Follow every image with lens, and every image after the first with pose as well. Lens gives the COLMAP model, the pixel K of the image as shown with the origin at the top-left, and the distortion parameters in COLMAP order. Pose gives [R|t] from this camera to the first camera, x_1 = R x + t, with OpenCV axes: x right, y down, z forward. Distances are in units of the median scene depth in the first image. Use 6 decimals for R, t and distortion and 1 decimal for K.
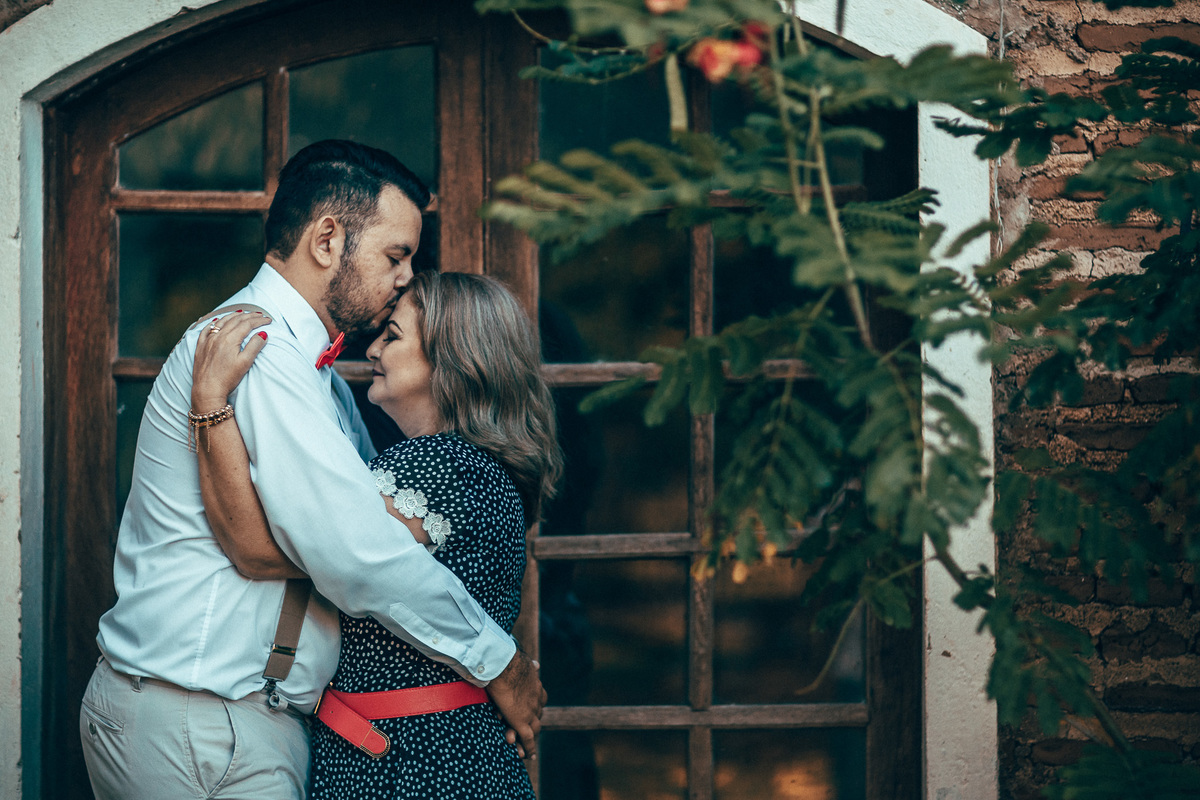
lens RADIAL K [[2905.8, 0, 596.5], [0, 2905.8, 404.8], [0, 0, 1]] dist [0.089043, 0.000000]
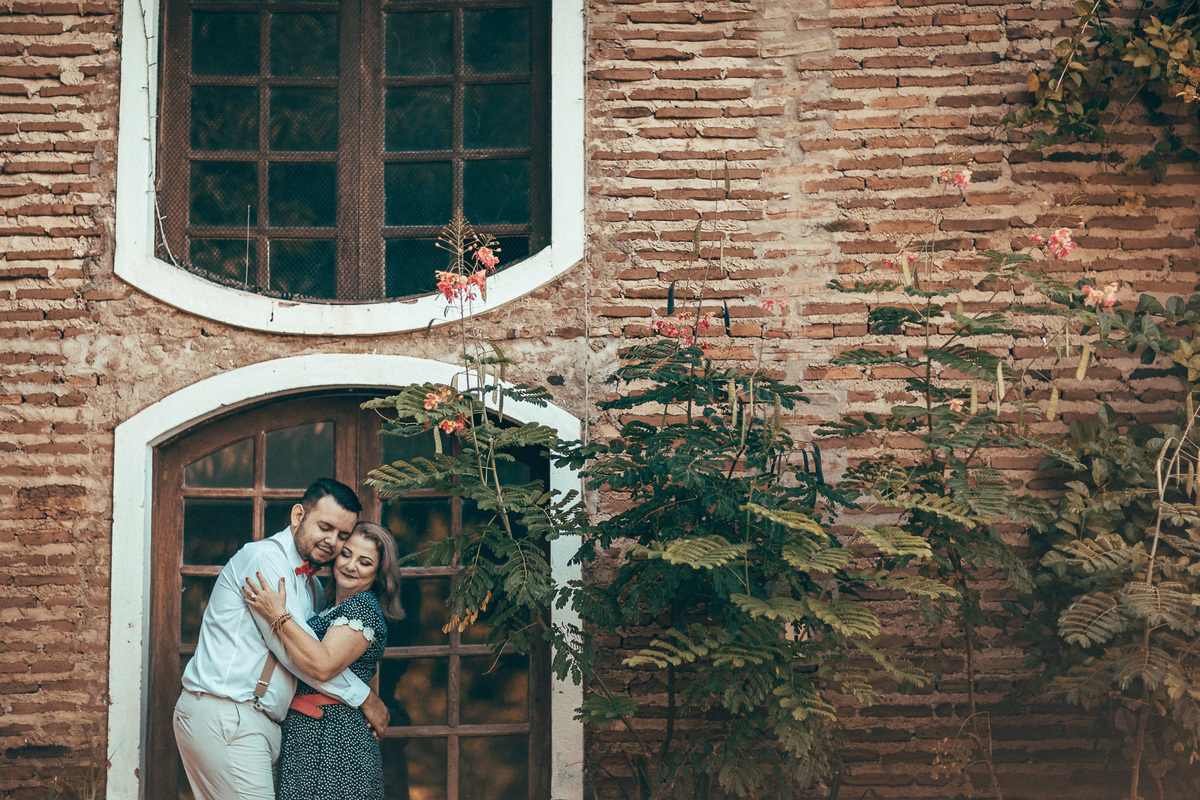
lens RADIAL K [[2905.8, 0, 600.2], [0, 2905.8, 403.0], [0, 0, 1]] dist [0.089043, 0.000000]
pose [[0.998101, 0.009436, 0.060875, 0.013026], [-0.001328, 0.991265, -0.131882, 0.178815], [-0.061588, 0.131550, 0.989394, -1.398117]]
